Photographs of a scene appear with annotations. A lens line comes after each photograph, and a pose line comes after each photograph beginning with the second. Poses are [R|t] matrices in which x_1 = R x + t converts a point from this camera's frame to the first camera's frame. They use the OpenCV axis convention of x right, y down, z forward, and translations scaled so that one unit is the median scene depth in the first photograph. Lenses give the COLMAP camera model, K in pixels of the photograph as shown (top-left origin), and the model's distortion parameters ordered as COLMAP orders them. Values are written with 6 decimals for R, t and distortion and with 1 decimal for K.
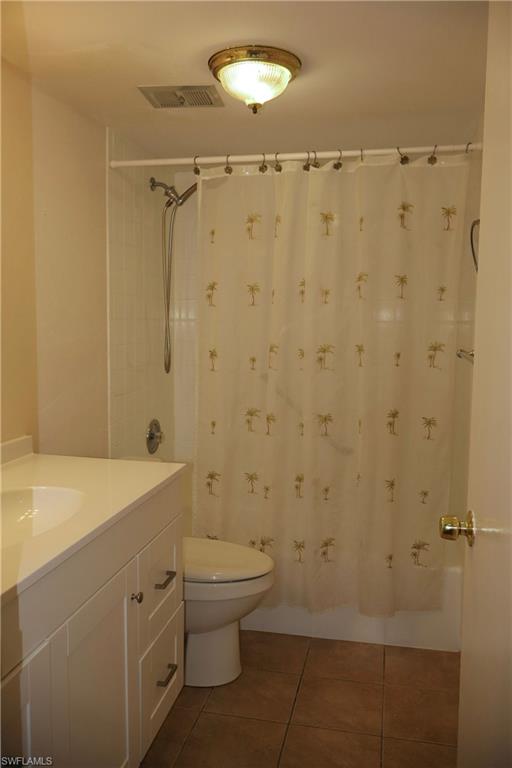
lens RADIAL K [[624.9, 0, 256.0], [0, 624.9, 384.0], [0, 0, 1]] dist [-0.034775, 0.003016]
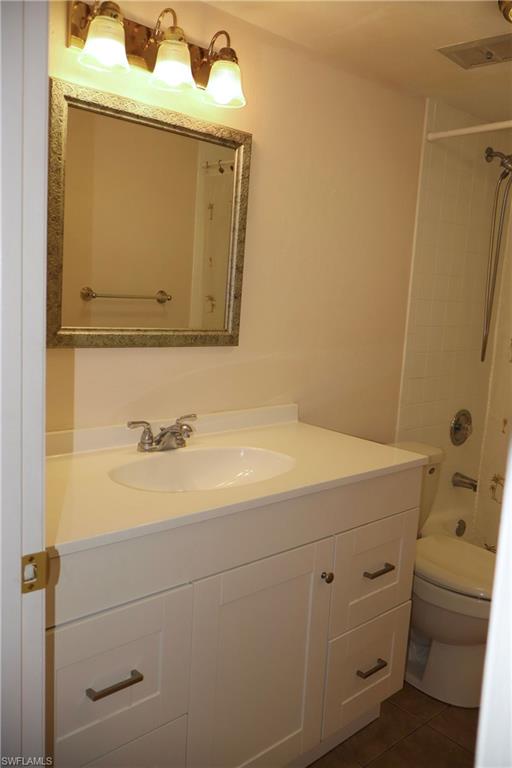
lens RADIAL K [[624.9, 0, 256.0], [0, 624.9, 384.0], [0, 0, 1]] dist [-0.034775, 0.003016]
pose [[0.797866, 0.116154, -0.591538, 0.164288], [-0.101460, 0.993138, 0.058162, -0.004707], [0.594235, 0.013612, 0.804176, 0.080447]]
